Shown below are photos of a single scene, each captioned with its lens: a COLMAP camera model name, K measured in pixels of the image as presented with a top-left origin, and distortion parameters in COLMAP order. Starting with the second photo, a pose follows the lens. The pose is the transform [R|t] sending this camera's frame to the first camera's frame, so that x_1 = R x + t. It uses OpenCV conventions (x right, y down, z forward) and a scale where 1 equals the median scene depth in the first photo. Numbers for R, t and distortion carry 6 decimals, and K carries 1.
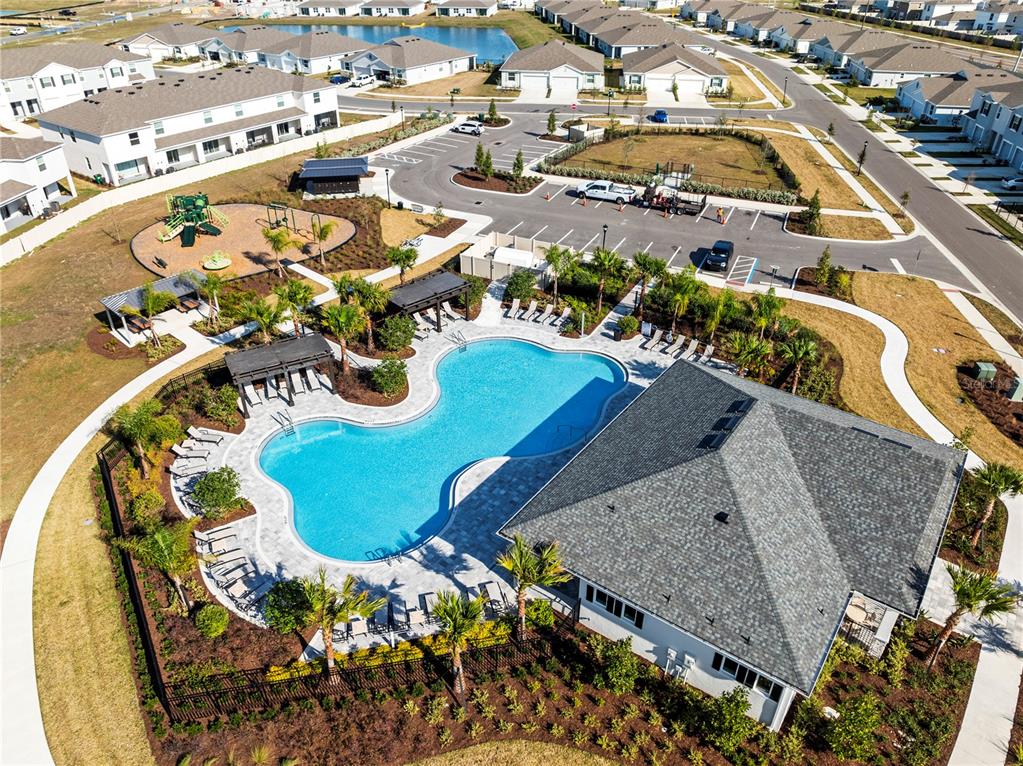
lens RADIAL K [[719.1, 0, 511.5], [0, 719.1, 383.0], [0, 0, 1]] dist [-0.064068, 0.036906]
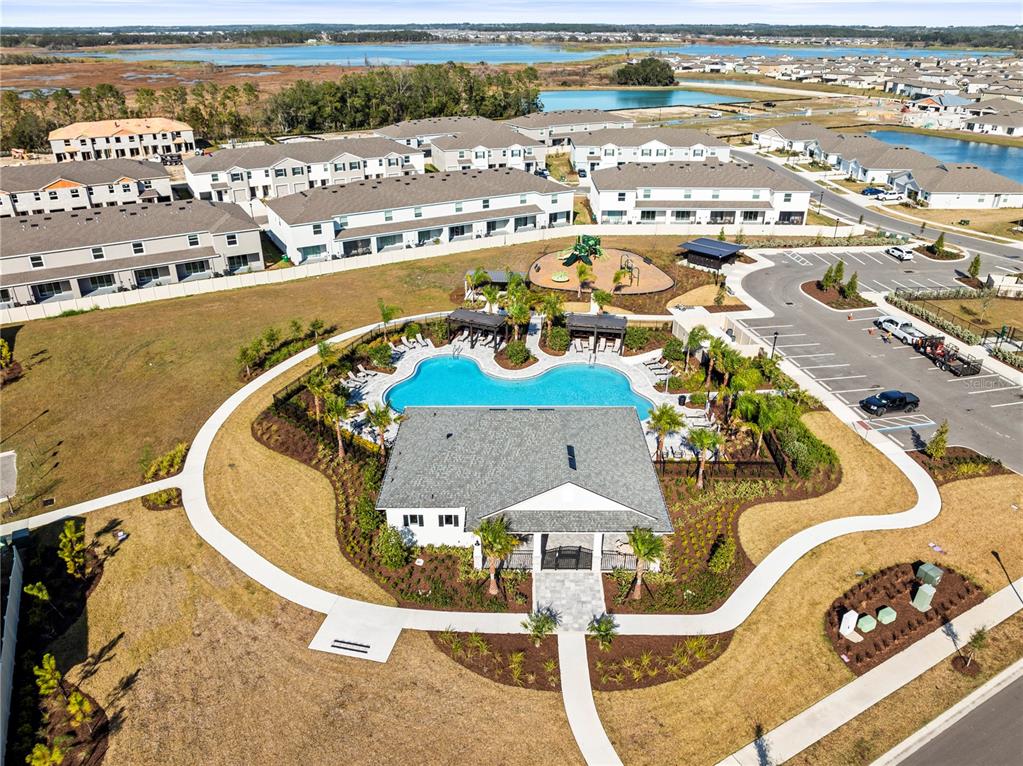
lens RADIAL K [[719.1, 0, 511.5], [0, 719.1, 383.0], [0, 0, 1]] dist [-0.064068, 0.036906]
pose [[0.576862, 0.361580, -0.732455, 0.535253], [-0.438142, 0.893750, 0.096135, -0.050539], [0.689393, 0.265463, 0.673994, -0.032273]]
